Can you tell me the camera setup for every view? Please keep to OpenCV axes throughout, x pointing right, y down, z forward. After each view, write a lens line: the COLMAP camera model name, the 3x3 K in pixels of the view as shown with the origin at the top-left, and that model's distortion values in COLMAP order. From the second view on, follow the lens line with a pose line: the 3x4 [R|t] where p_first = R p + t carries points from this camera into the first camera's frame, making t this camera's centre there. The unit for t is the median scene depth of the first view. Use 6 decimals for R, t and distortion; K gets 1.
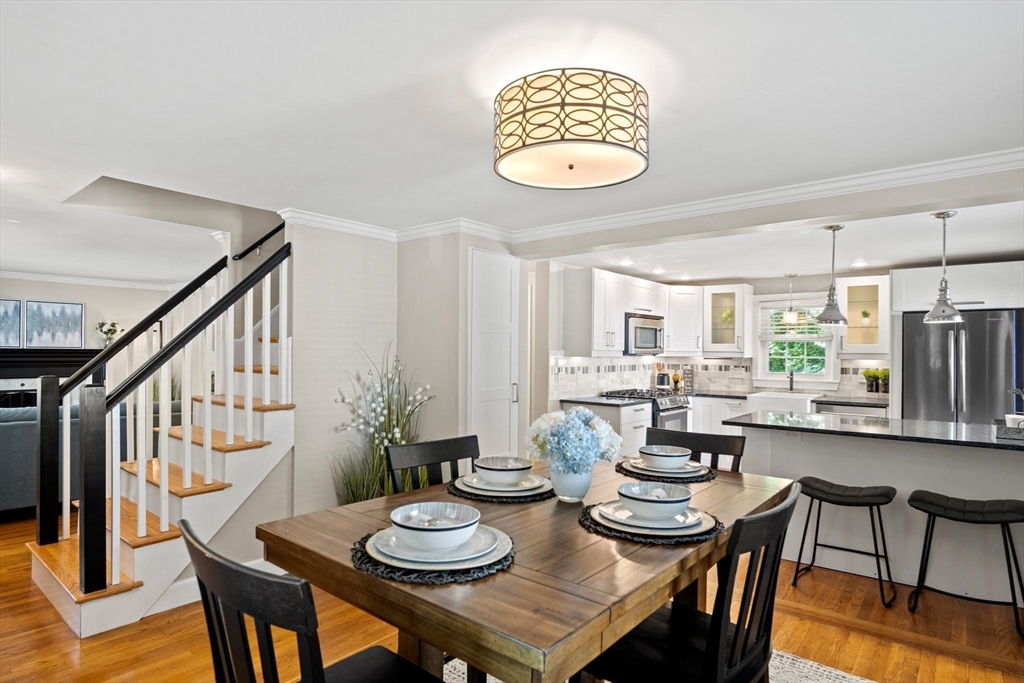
lens RADIAL K [[560.1, 0, 517.6], [0, 560.1, 345.4], [0, 0, 1]] dist [-0.032068, 0.006470]
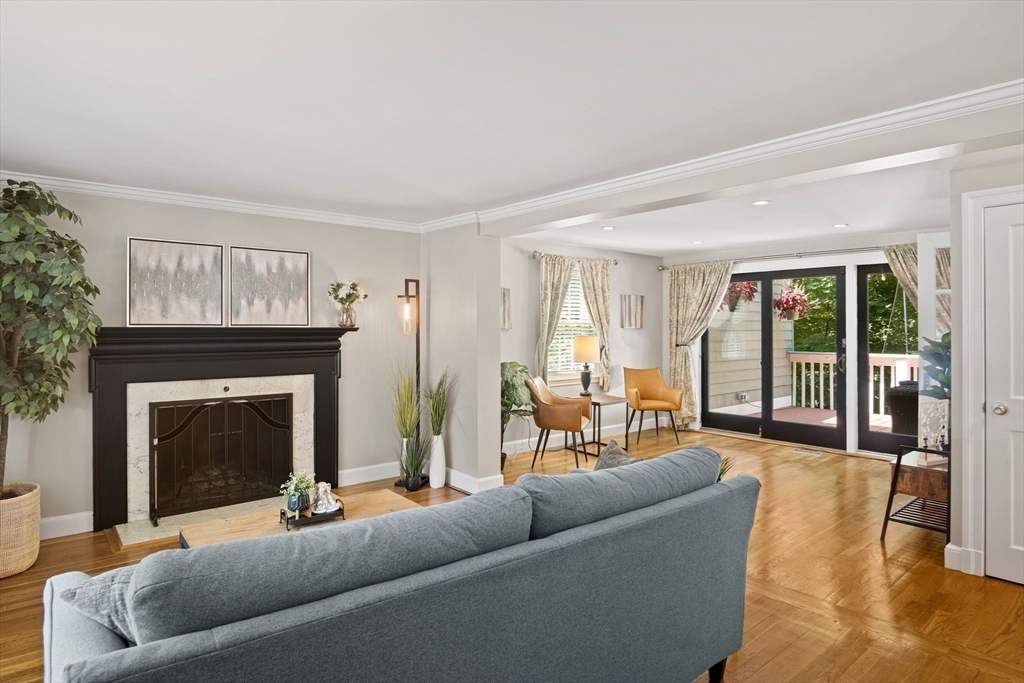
lens RADIAL K [[560.1, 0, 507.8], [0, 560.1, 320.7], [0, 0, 1]] dist [-0.032068, 0.006470]
pose [[0.979125, -0.010026, -0.203013, -0.544472], [0.009518, 0.999949, -0.003482, 0.003982], [0.203037, 0.001477, 0.979170, 0.534597]]
